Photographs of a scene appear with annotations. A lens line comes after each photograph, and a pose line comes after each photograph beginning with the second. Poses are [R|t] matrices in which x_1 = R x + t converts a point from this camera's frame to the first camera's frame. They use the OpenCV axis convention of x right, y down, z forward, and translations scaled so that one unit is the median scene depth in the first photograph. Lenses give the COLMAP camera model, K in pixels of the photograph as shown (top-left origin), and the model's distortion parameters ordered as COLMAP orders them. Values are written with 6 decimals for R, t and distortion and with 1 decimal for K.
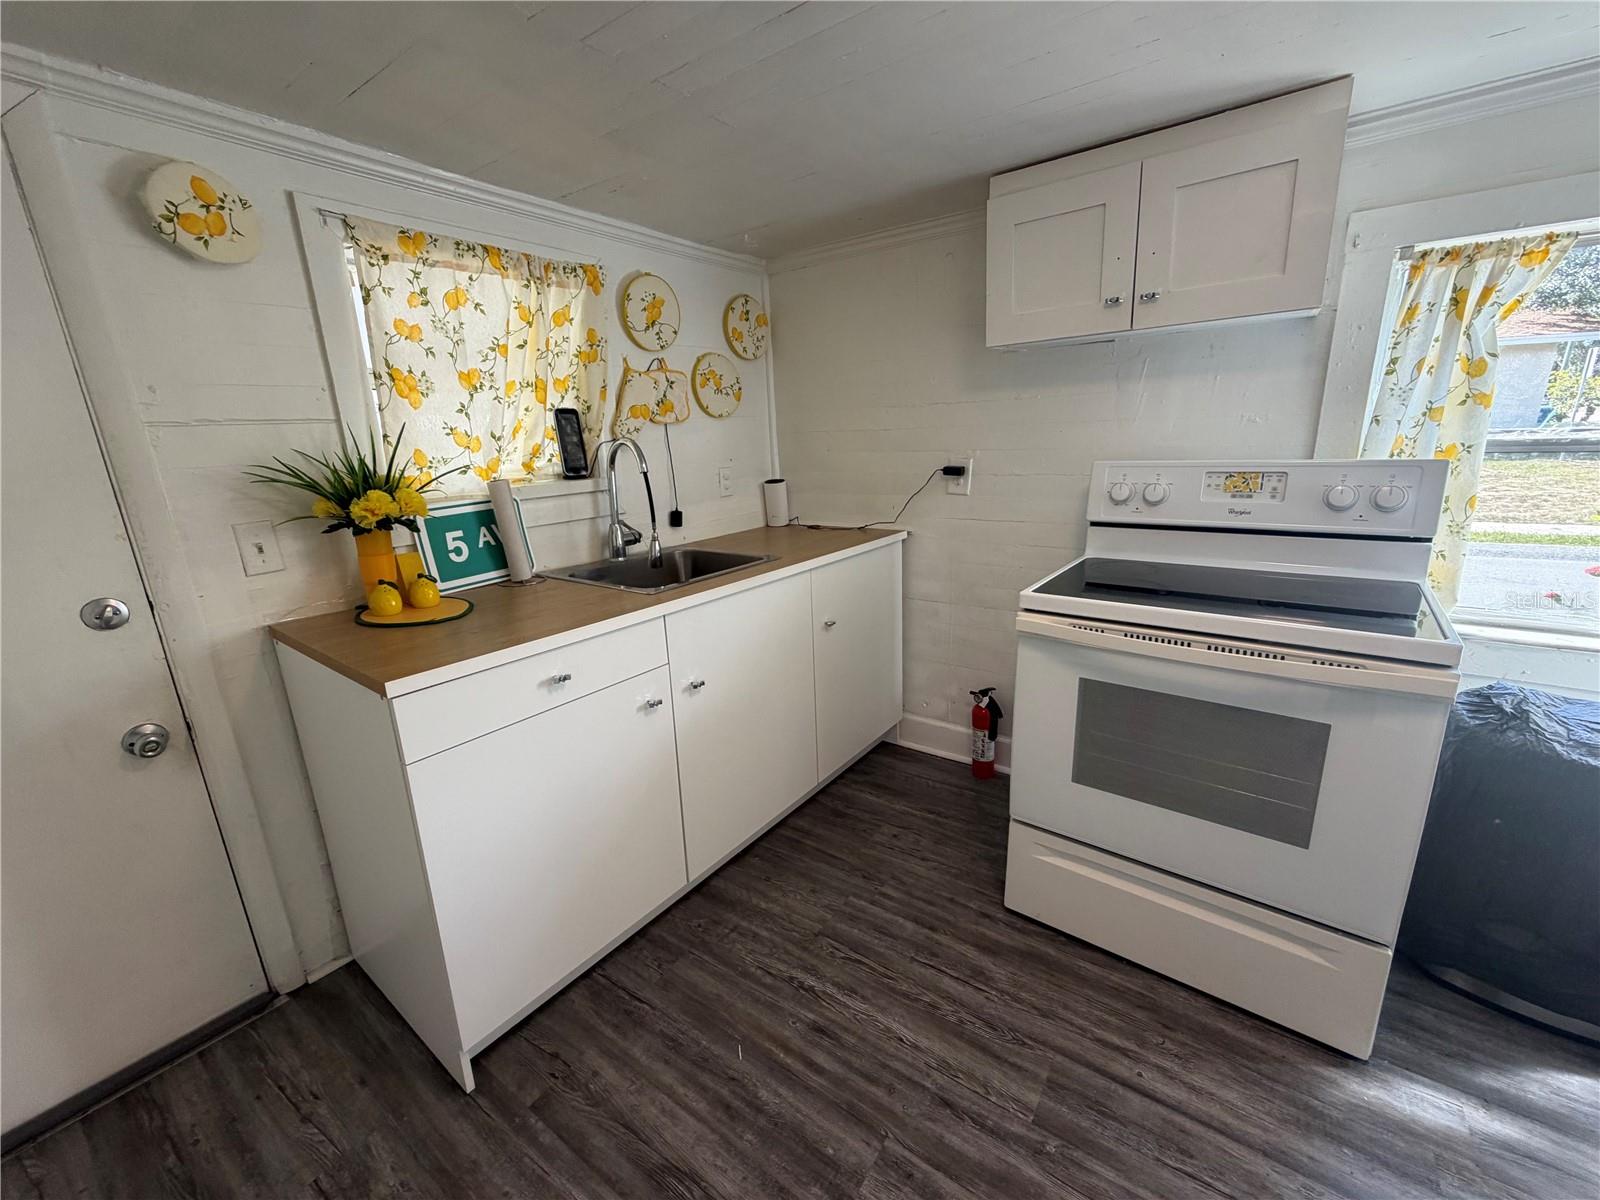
lens RADIAL K [[641.9, 0, 799.0], [0, 641.9, 600.5], [0, 0, 1]] dist [-0.000247, 0.000576]
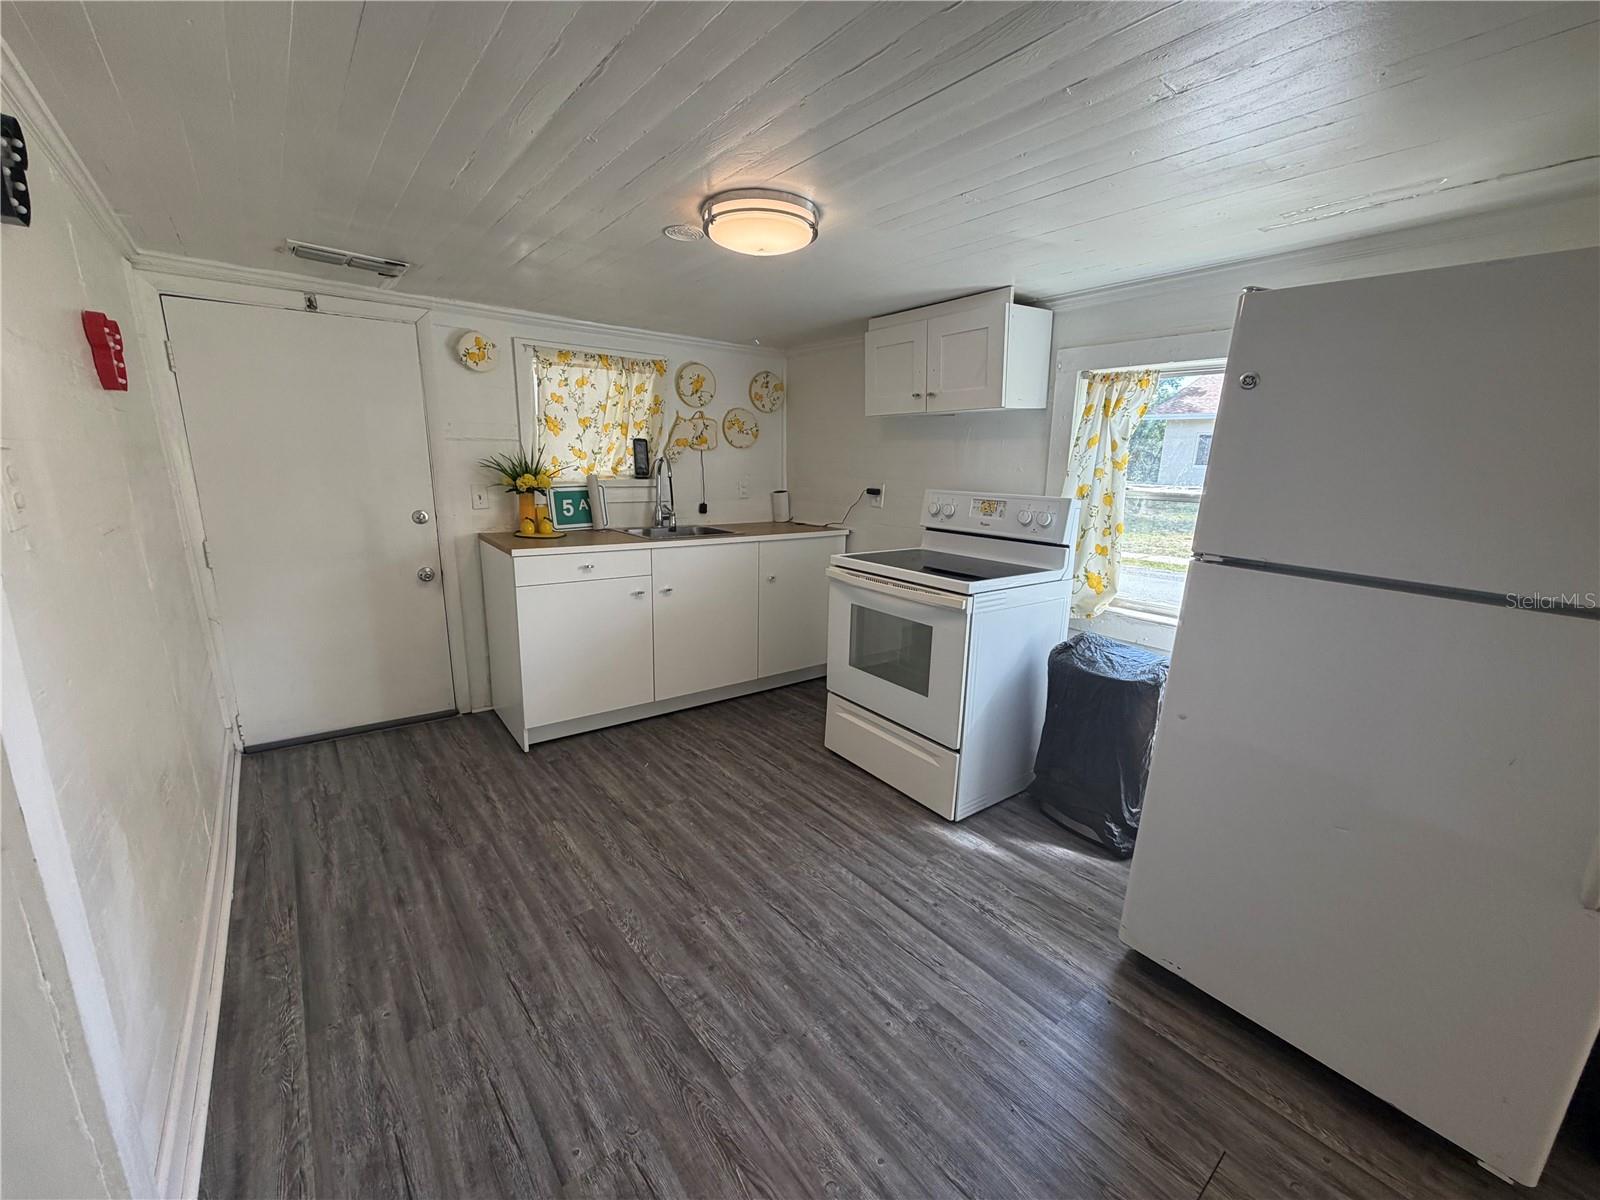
lens RADIAL K [[641.9, 0, 797.9], [0, 641.9, 600.8], [0, 0, 1]] dist [-0.000247, 0.000576]
pose [[0.960656, 0.116347, -0.252196, 0.692290], [-0.125360, 0.991911, -0.019914, 0.154909], [0.247839, 0.050746, 0.967471, -0.723160]]
